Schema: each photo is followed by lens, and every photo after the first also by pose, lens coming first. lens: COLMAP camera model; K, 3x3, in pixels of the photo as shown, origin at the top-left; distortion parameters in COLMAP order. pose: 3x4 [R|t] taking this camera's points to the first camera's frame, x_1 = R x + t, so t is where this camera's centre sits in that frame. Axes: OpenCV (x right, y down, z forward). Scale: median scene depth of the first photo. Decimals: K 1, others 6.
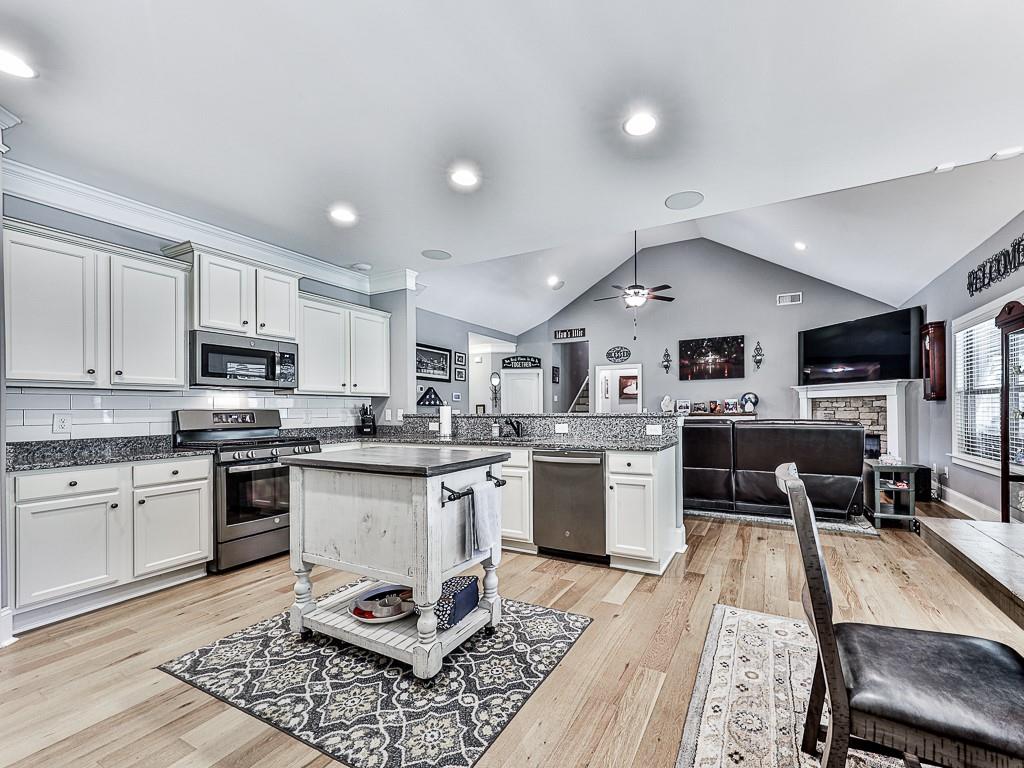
lens RADIAL K [[416.1, 0, 561.5], [0, 416.1, 405.8], [0, 0, 1]] dist [0.016512, -0.003123]
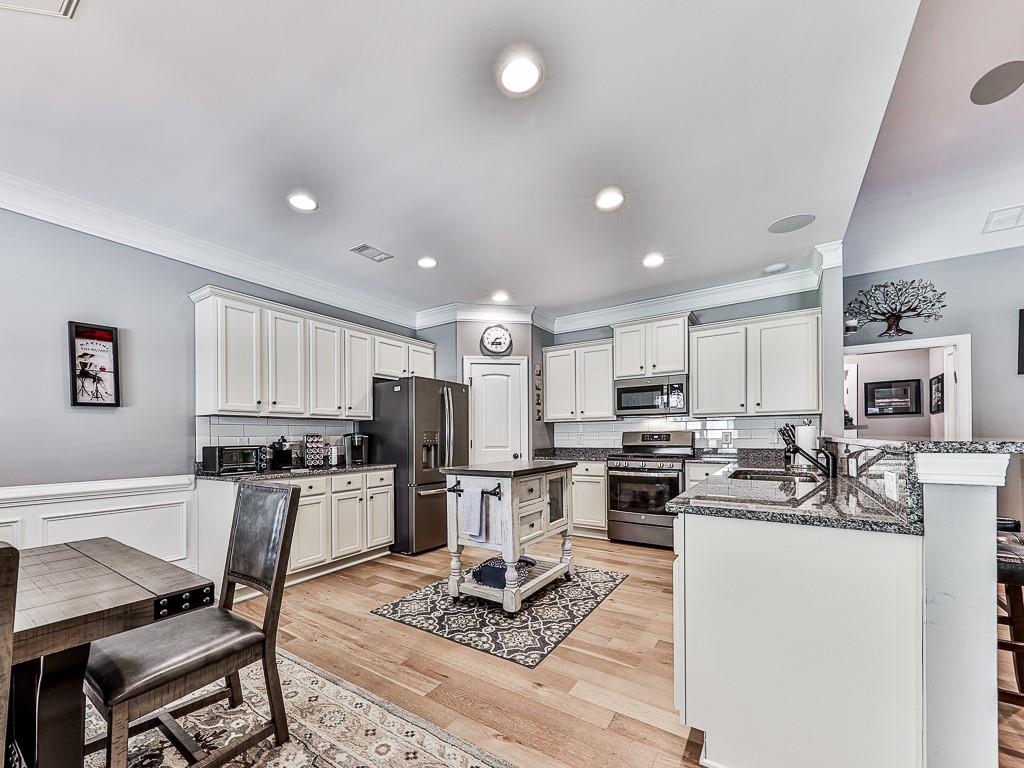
lens RADIAL K [[416.1, 0, 478.8], [0, 416.1, 430.1], [0, 0, 1]] dist [0.016512, -0.003123]
pose [[-0.160857, -0.003232, -0.986972, 0.479986], [0.018548, 0.999808, -0.006297, 0.001536], [0.986803, -0.019319, -0.160767, 0.509424]]
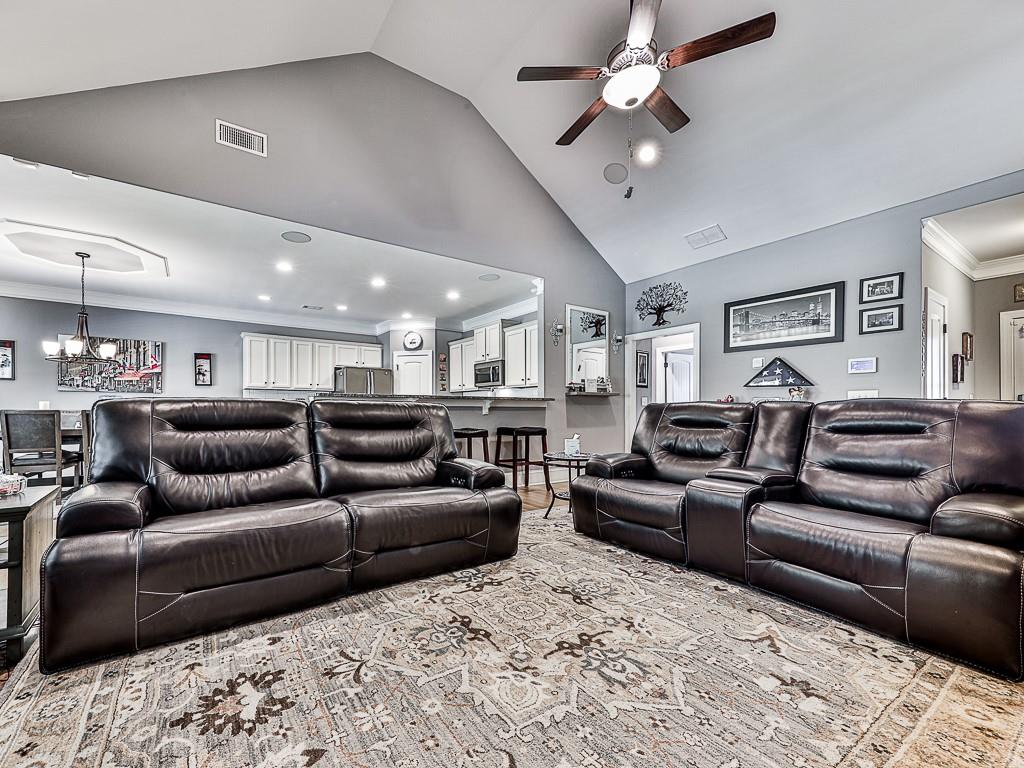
lens RADIAL K [[416.1, 0, 459.9], [0, 416.1, 403.4], [0, 0, 1]] dist [0.016512, -0.003123]
pose [[-0.511888, -0.001181, -0.859051, 0.797817], [0.012195, 0.999888, -0.008641, 0.042512], [0.858966, -0.014900, -0.511816, 1.436202]]
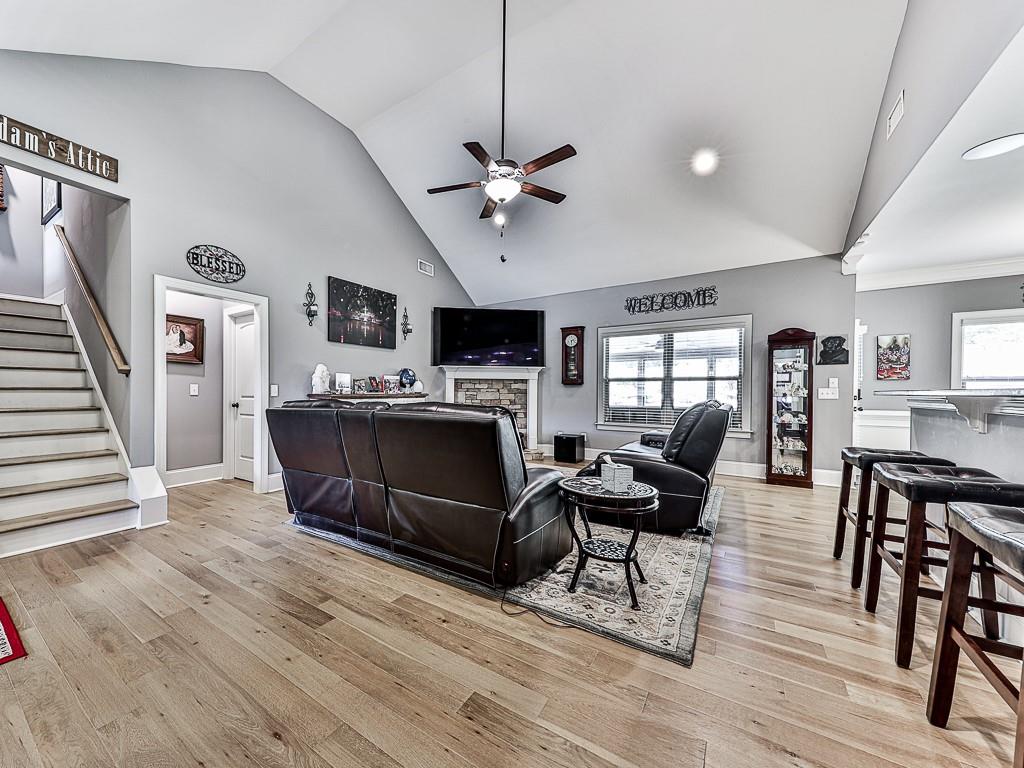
lens RADIAL K [[399.3, 0, 440.7], [0, 399.3, 403.1], [0, 0, 1]] dist [0.007491, -0.000008]
pose [[0.175193, -0.016427, 0.984397, -0.505626], [-0.016509, 0.999671, 0.019620, 0.031666], [-0.984396, -0.019688, 0.174864, 1.350192]]
